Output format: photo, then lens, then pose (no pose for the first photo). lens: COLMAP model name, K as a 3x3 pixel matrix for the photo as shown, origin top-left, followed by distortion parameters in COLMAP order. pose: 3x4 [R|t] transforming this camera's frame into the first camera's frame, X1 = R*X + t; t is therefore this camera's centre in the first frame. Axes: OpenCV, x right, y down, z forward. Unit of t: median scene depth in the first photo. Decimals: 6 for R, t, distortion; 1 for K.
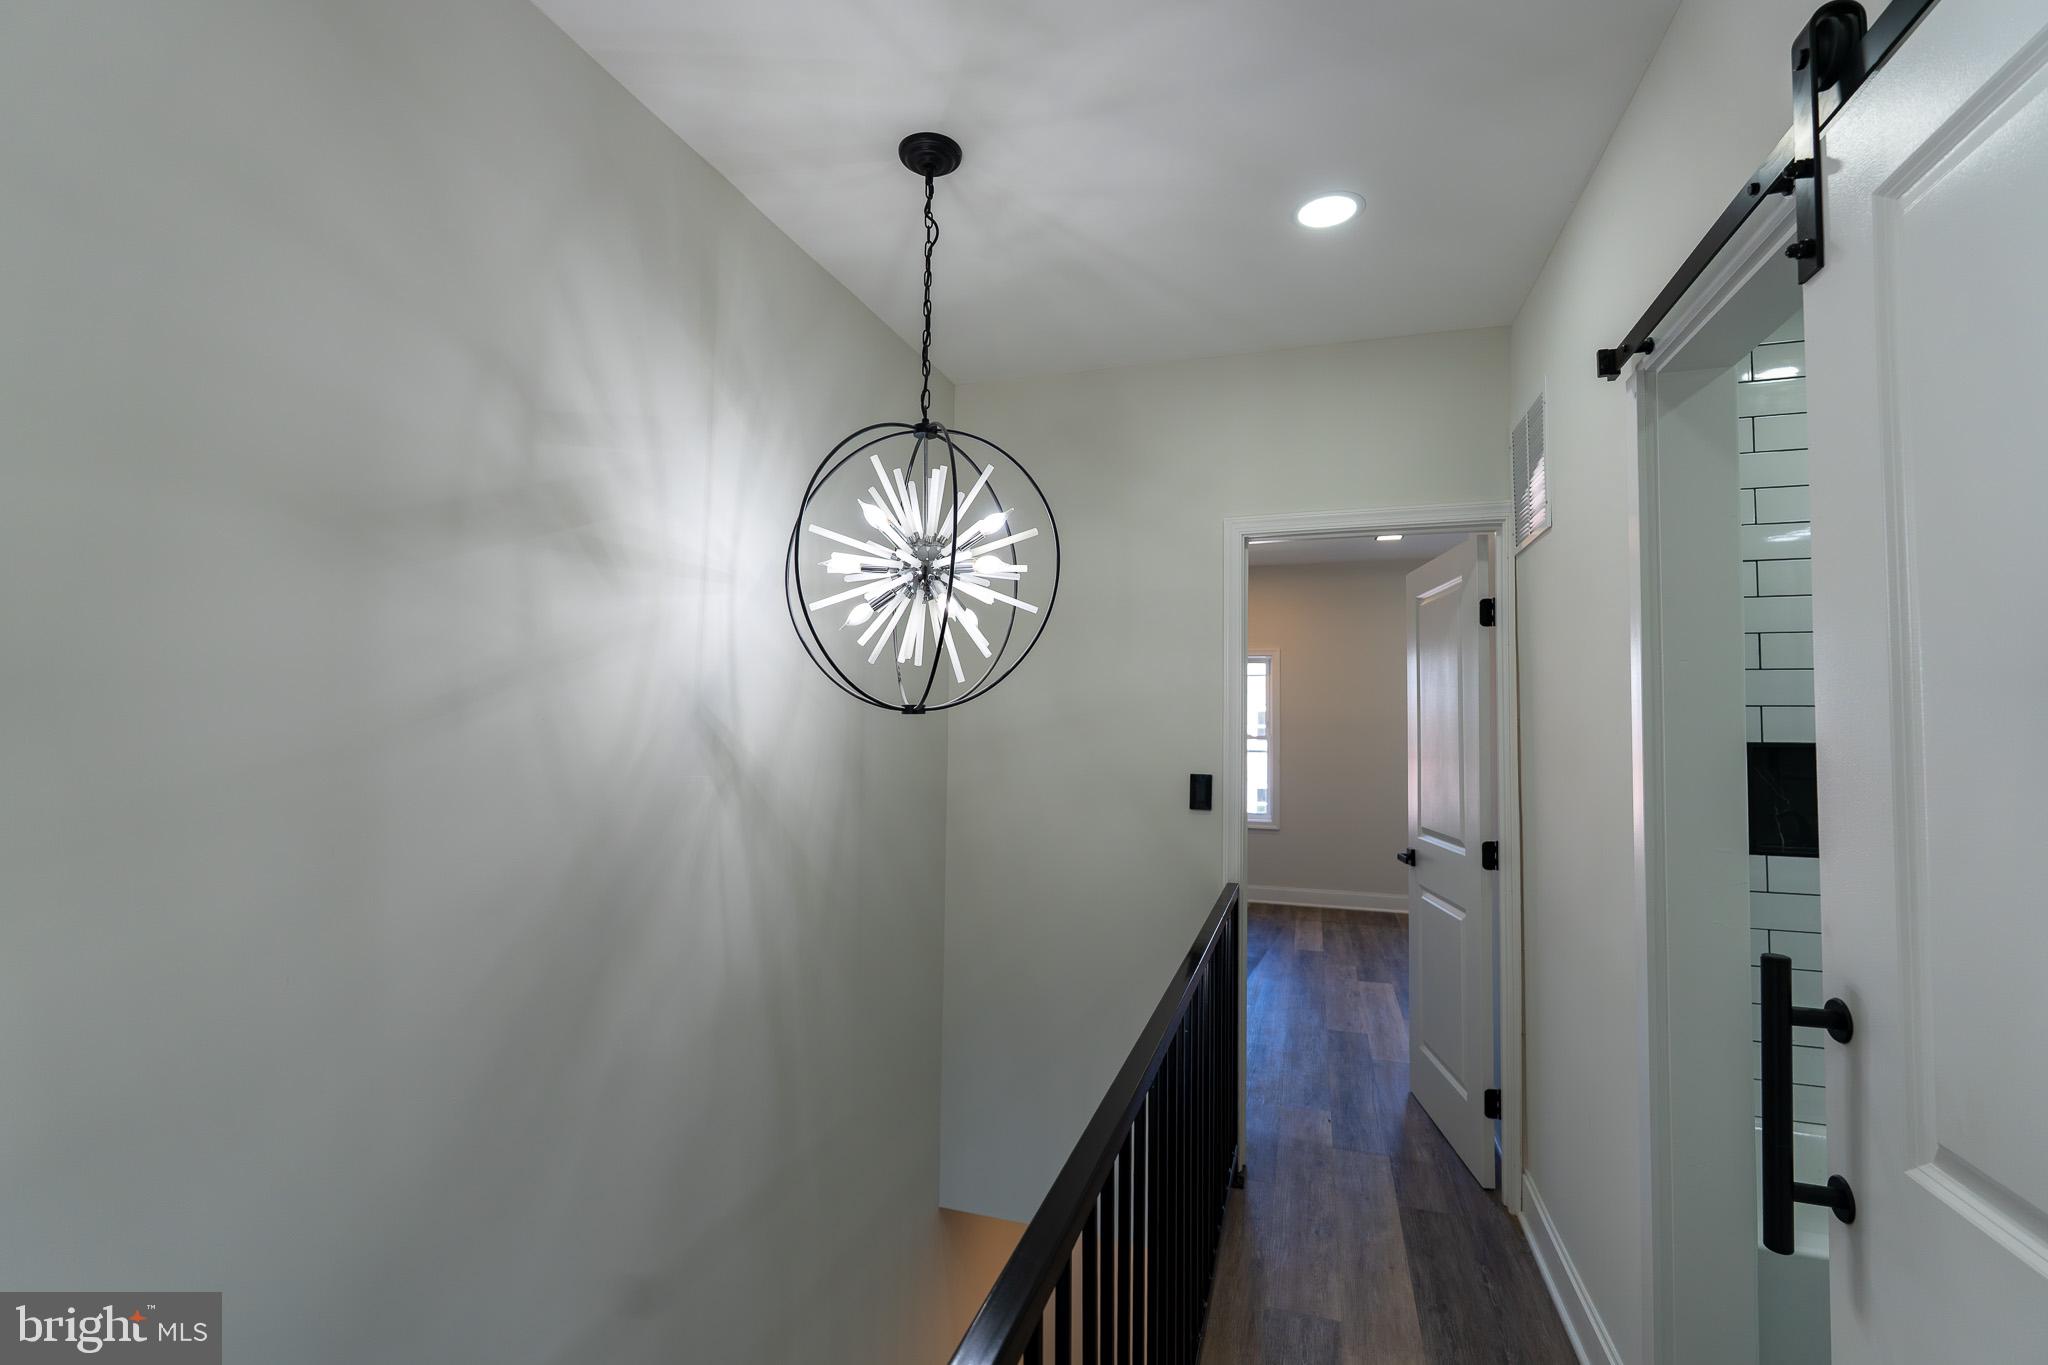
lens RADIAL K [[881.7, 0, 1024.0], [0, 881.7, 682.5], [0, 0, 1]] dist [-0.003089, -0.000243]
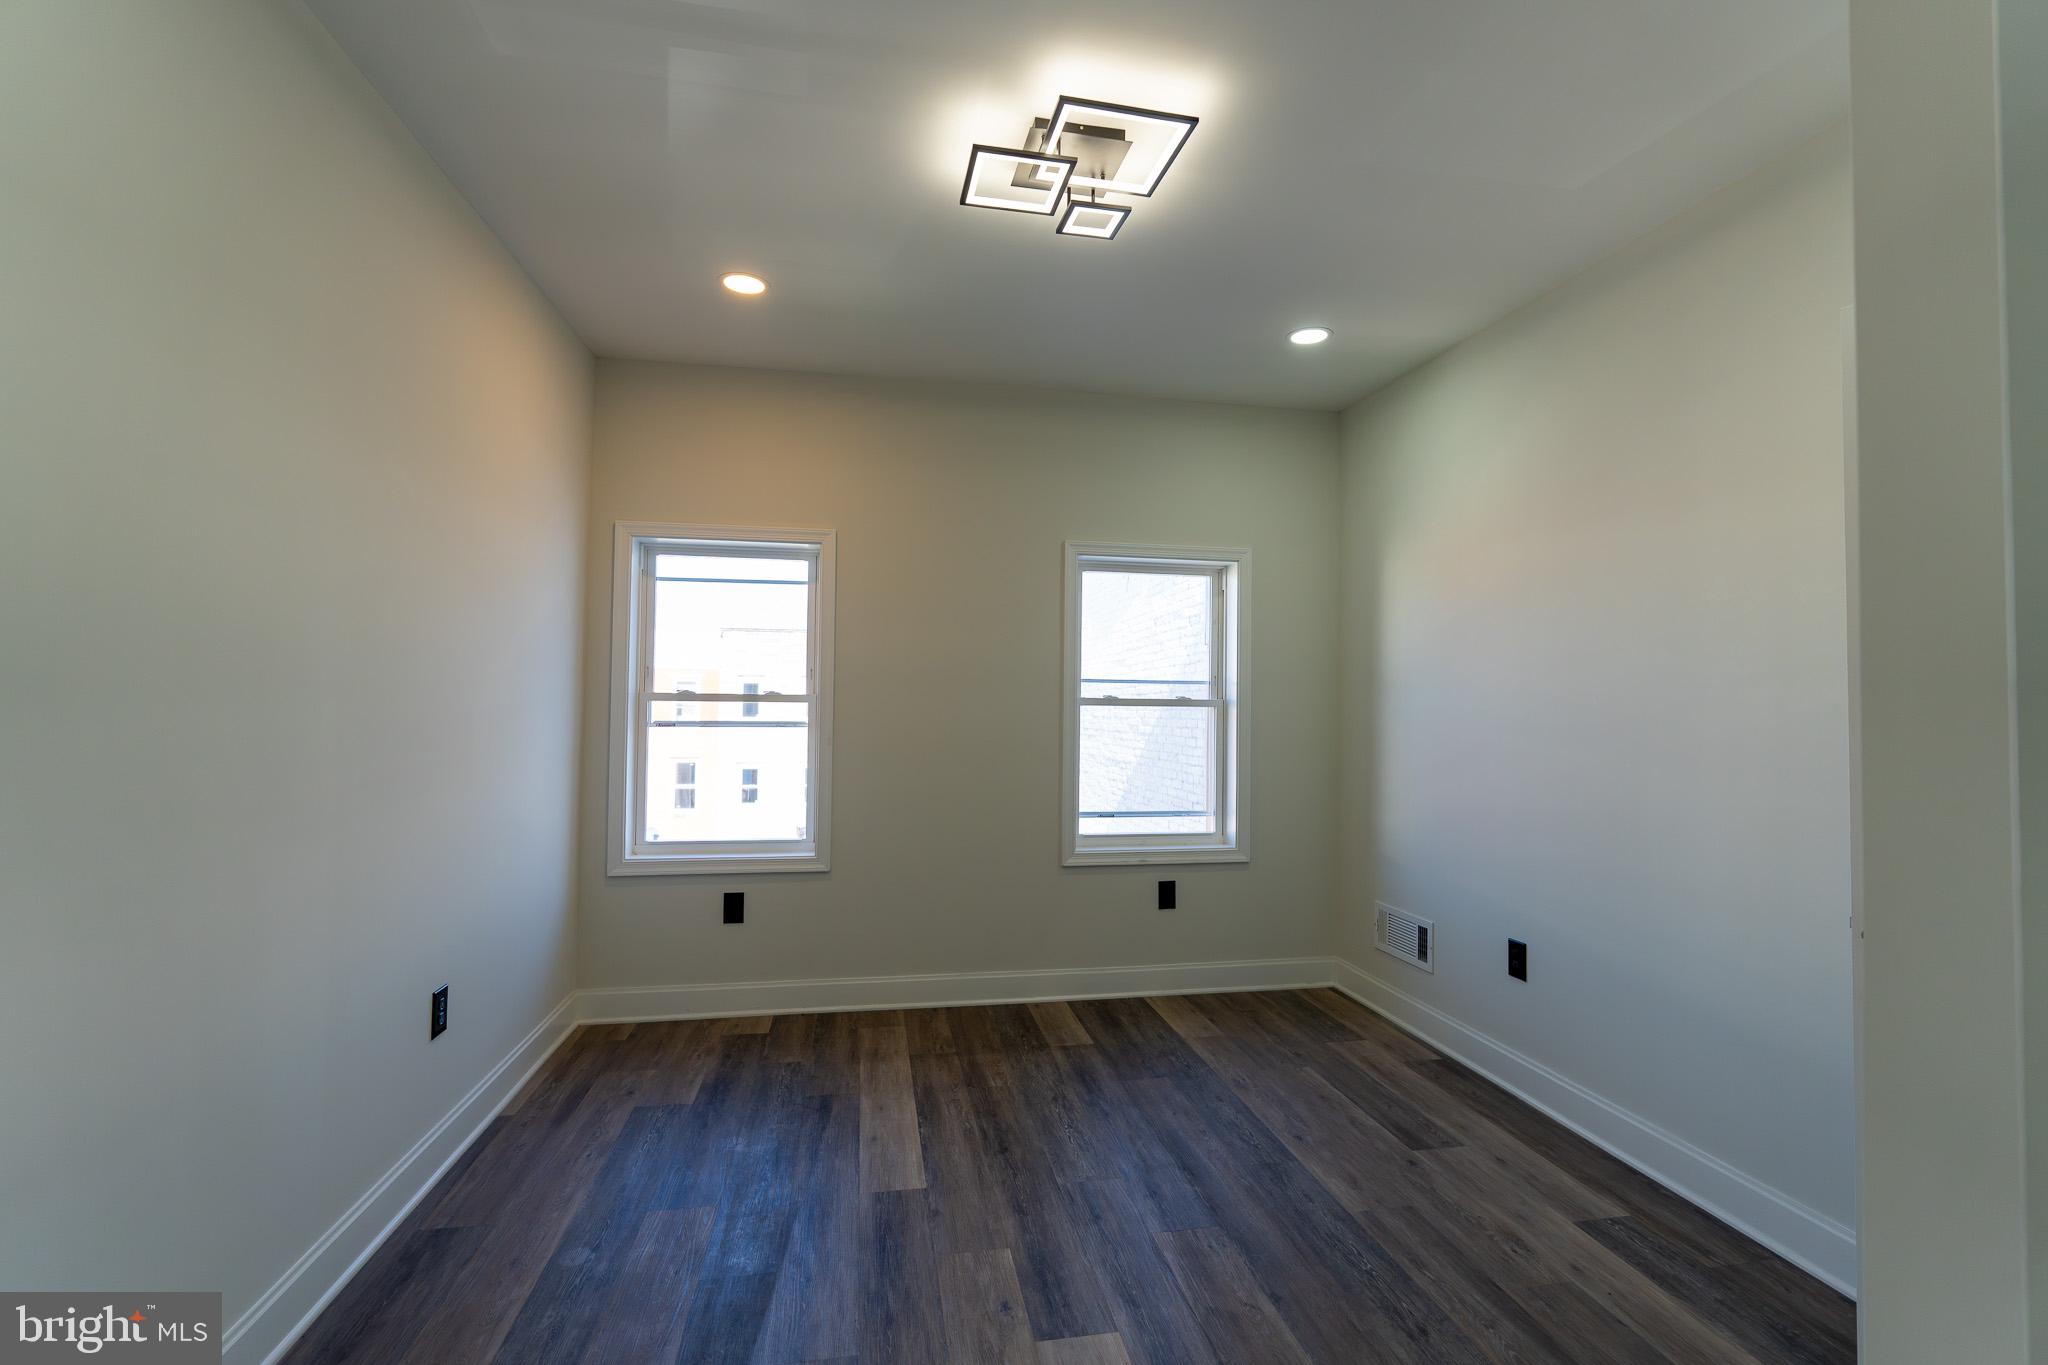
lens RADIAL K [[954.8, 0, 1024.0], [0, 954.8, 682.5], [0, 0, 1]] dist [0.051416, 0.000157]
pose [[0.887201, 0.004865, 0.461358, 0.135796], [-0.013453, 0.999792, 0.015328, 0.044757], [-0.461188, -0.019805, 0.887082, 0.469093]]
